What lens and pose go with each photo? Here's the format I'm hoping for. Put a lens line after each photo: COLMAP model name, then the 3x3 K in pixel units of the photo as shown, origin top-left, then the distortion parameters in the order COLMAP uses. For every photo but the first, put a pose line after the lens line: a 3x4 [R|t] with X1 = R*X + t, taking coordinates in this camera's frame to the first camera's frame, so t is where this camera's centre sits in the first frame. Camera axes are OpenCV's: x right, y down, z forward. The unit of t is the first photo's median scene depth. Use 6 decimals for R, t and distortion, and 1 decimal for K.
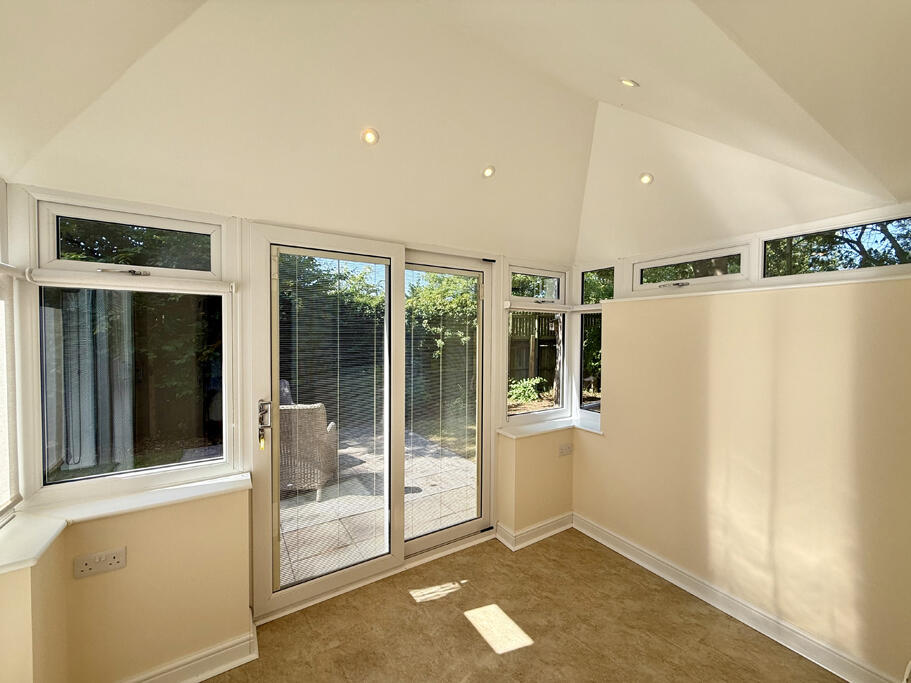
lens RADIAL K [[364.9, 0, 455.2], [0, 364.9, 342.5], [0, 0, 1]] dist [0.002377, 0.000008]
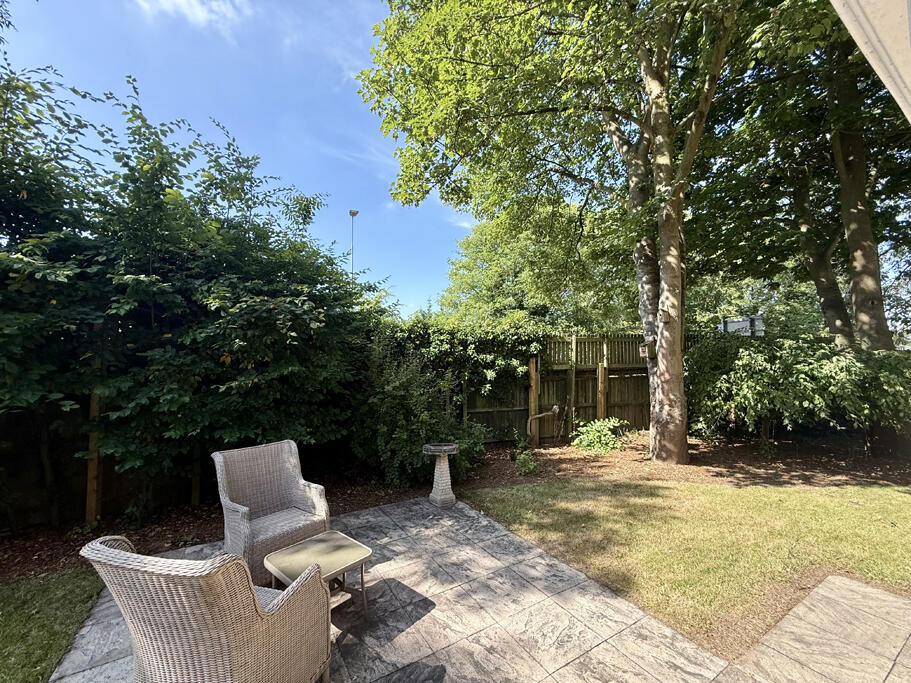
lens RADIAL K [[364.9, 0, 454.4], [0, 364.9, 340.8], [0, 0, 1]] dist [0.002377, 0.000008]
pose [[0.999731, -0.008619, -0.021527, -0.101664], [0.006894, 0.996855, -0.078951, -0.009441], [0.022140, 0.078782, 0.996646, 0.220080]]
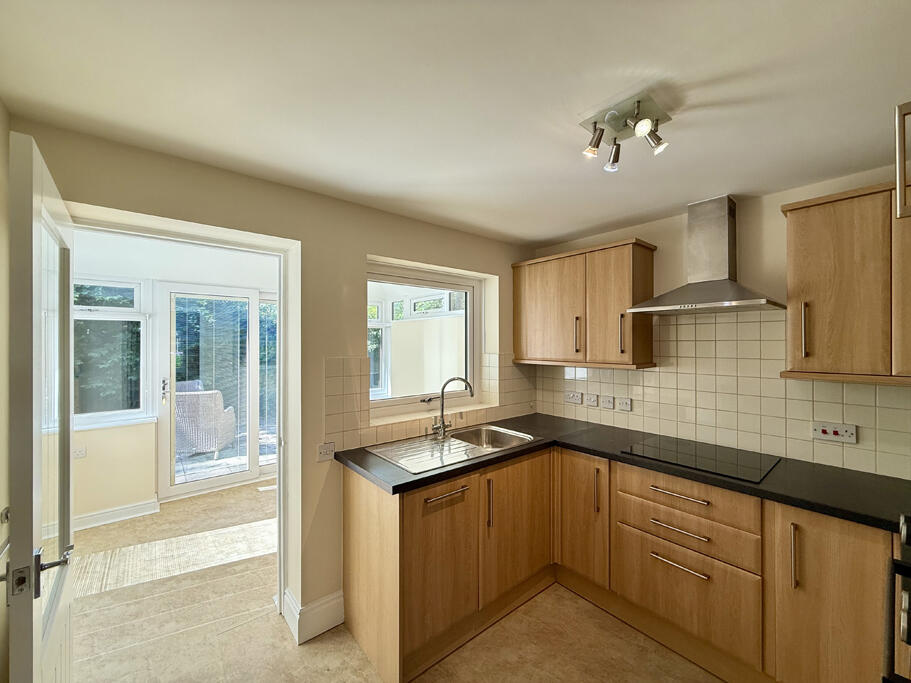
lens RADIAL K [[364.9, 0, 451.9], [0, 364.9, 342.5], [0, 0, 1]] dist [0.002377, 0.000008]
pose [[0.991692, -0.005462, 0.128520, 0.125285], [0.008522, 0.999693, -0.023274, 0.006971], [-0.128354, 0.024176, 0.991434, -0.188980]]
